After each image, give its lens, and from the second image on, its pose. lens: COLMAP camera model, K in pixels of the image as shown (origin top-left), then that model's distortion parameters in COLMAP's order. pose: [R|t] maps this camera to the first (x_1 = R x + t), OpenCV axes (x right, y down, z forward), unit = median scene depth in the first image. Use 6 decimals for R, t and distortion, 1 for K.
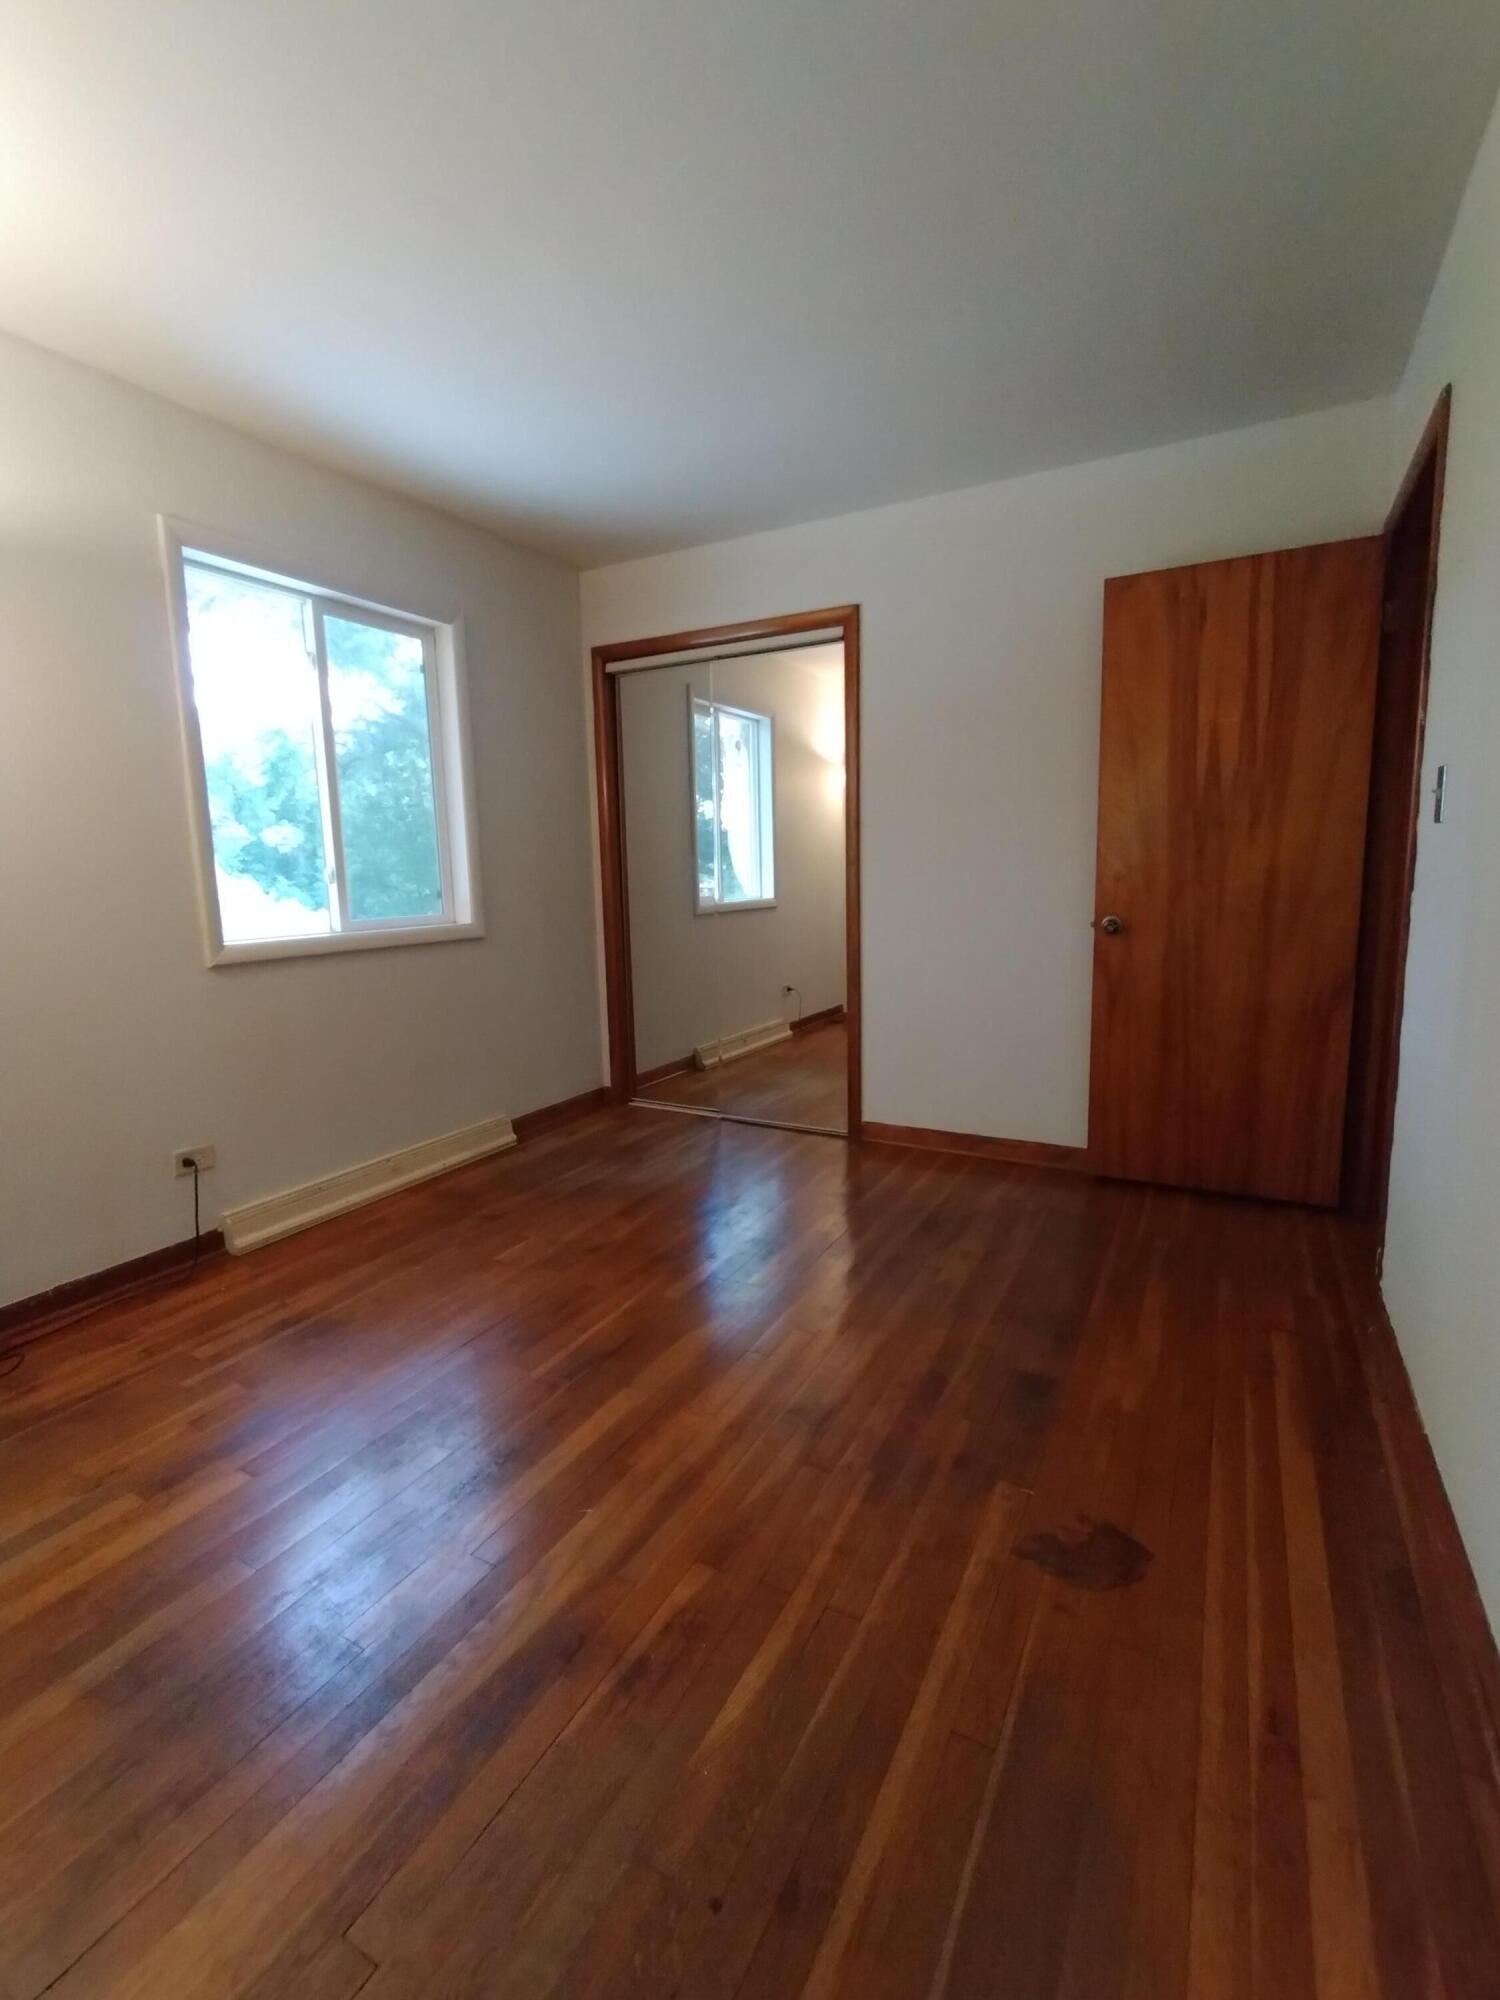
lens RADIAL K [[901.2, 0, 745.2], [0, 901.2, 995.8], [0, 0, 1]] dist [-0.009654, 0.002263]
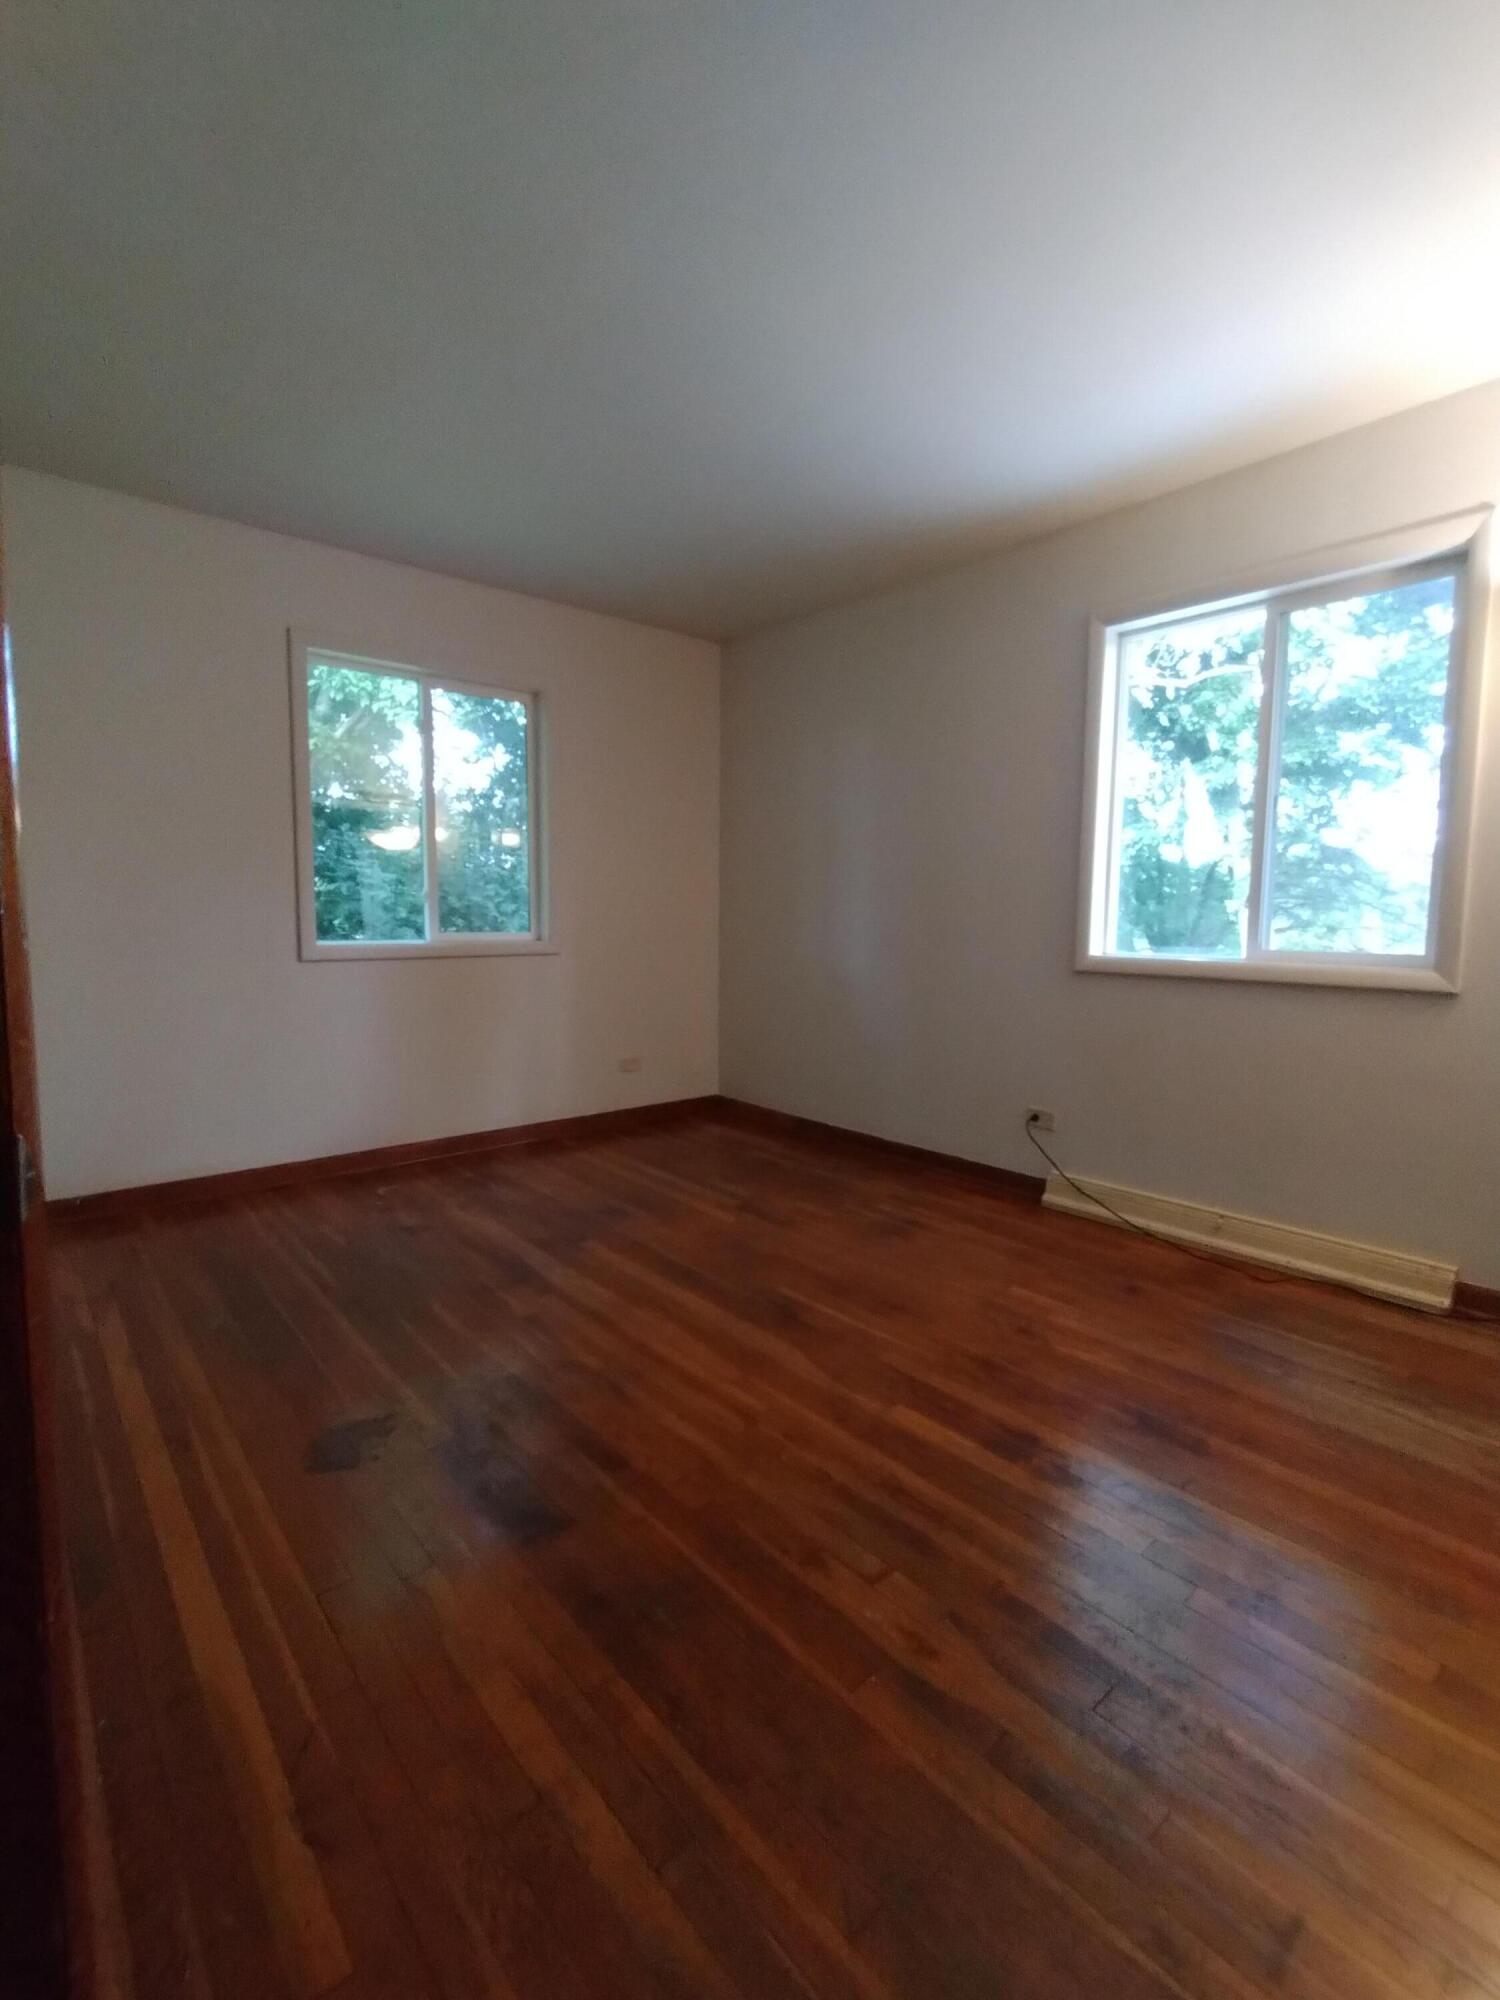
lens RADIAL K [[901.2, 0, 752.0], [0, 901.2, 1008.0], [0, 0, 1]] dist [-0.009654, 0.002263]
pose [[-0.354693, 0.114179, -0.927985, 0.758590], [-0.131389, 0.976580, 0.170377, -0.146496], [0.925705, 0.182359, -0.331384, 1.087590]]
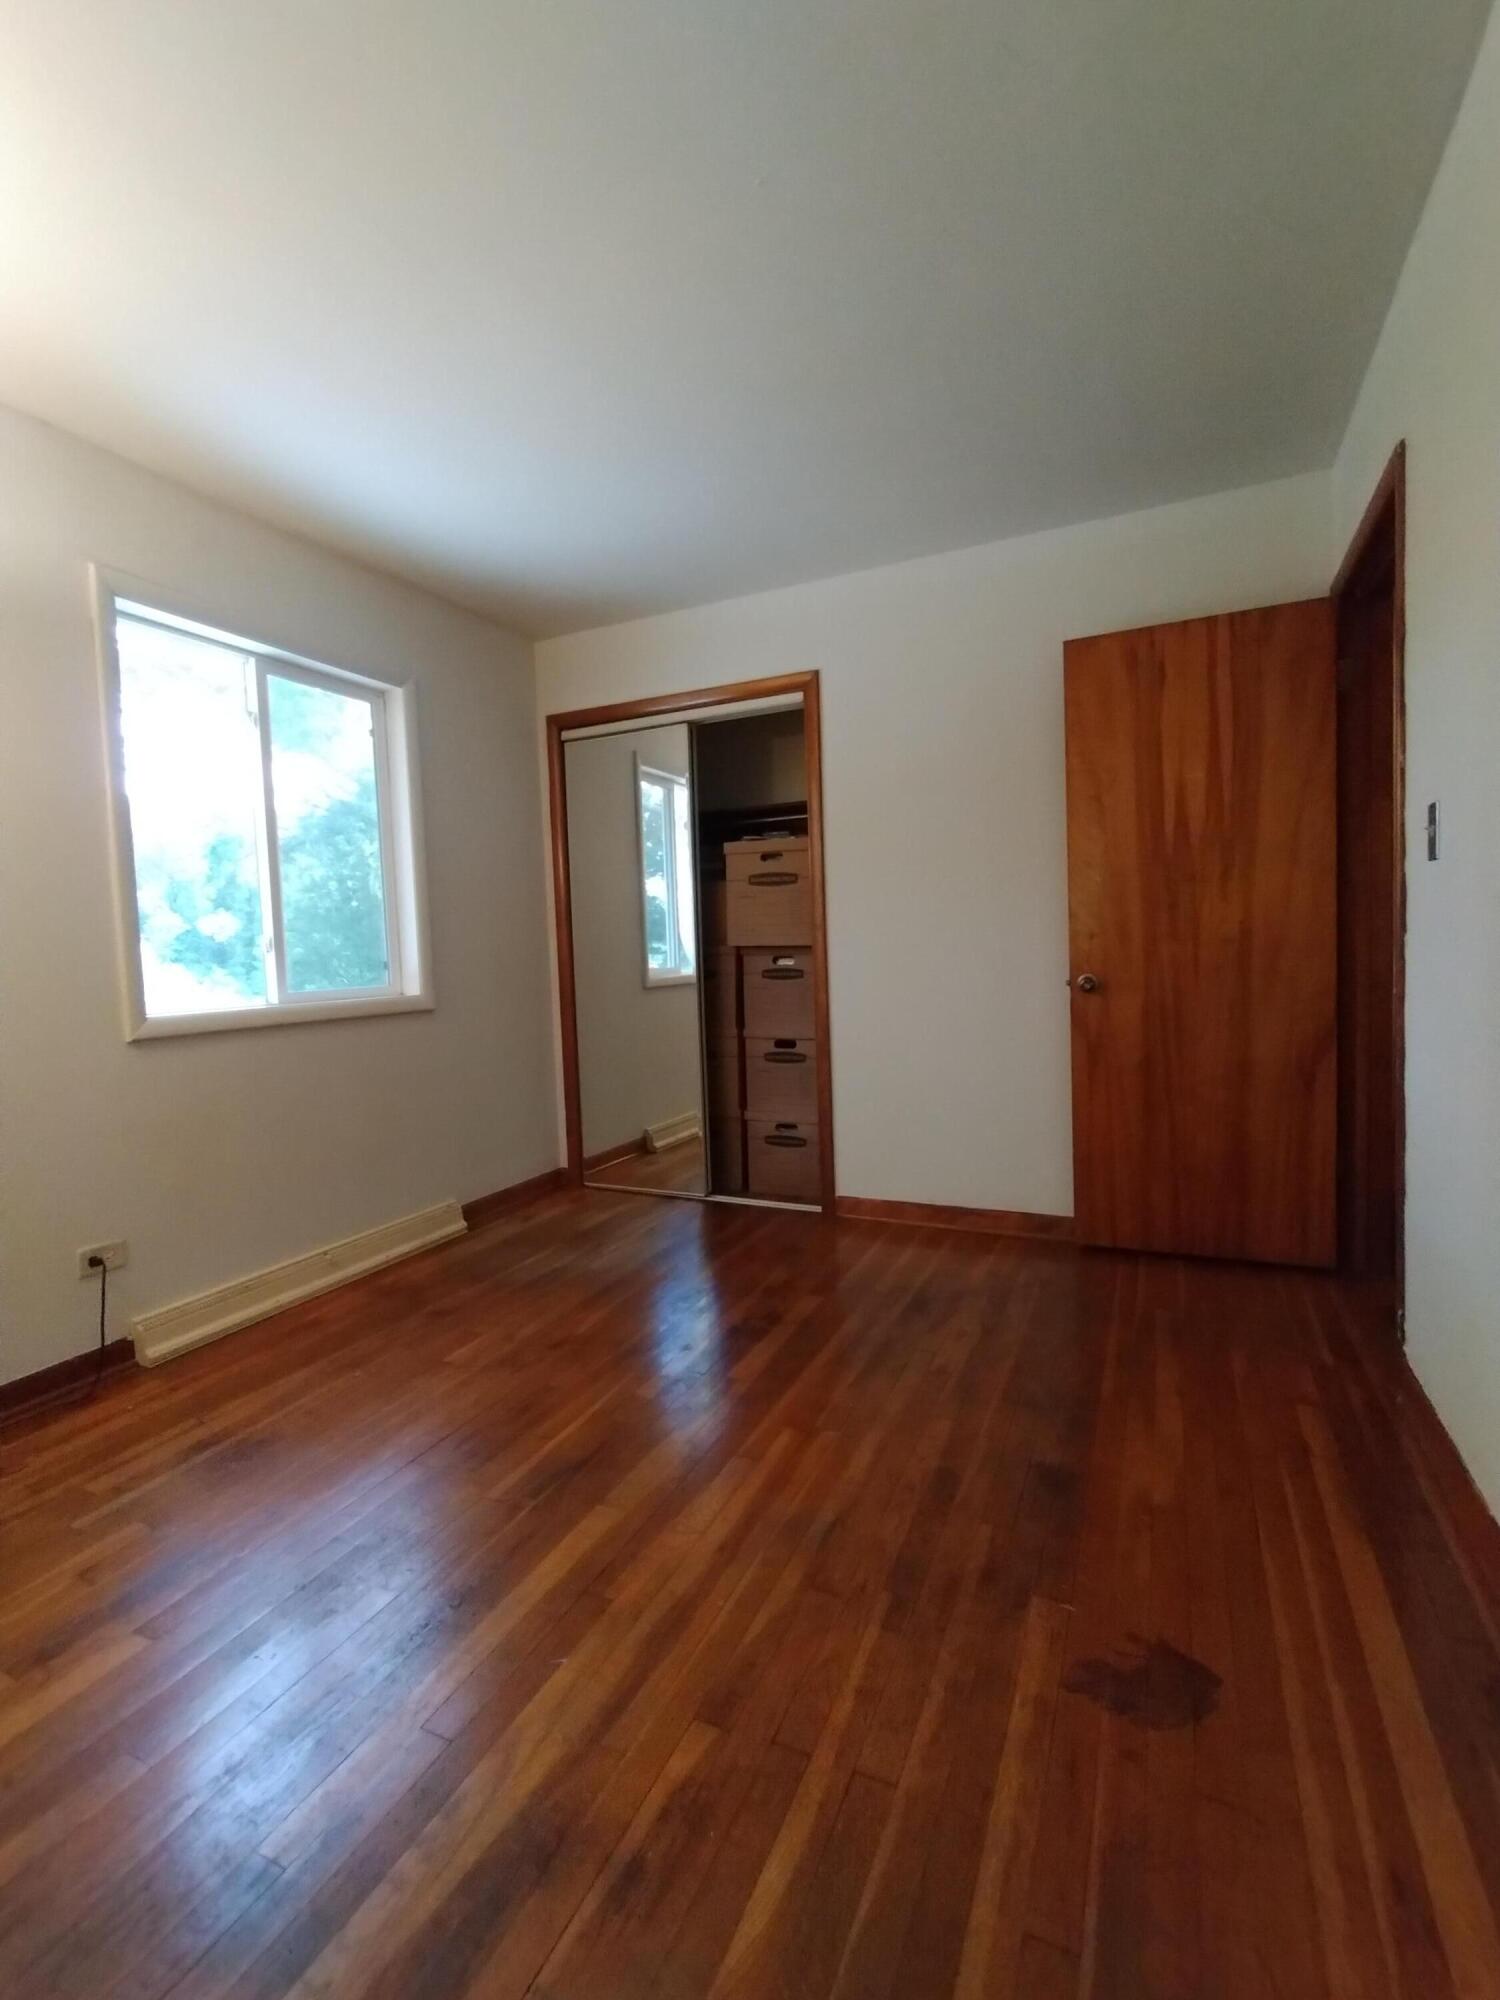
lens RADIAL K [[901.2, 0, 746.0], [0, 901.2, 996.7], [0, 0, 1]] dist [-0.009654, 0.002263]
pose [[0.998184, -0.017071, 0.057777, -0.025714], [0.022168, 0.995806, -0.088768, 0.018780], [-0.056019, 0.089887, 0.994375, 0.061408]]
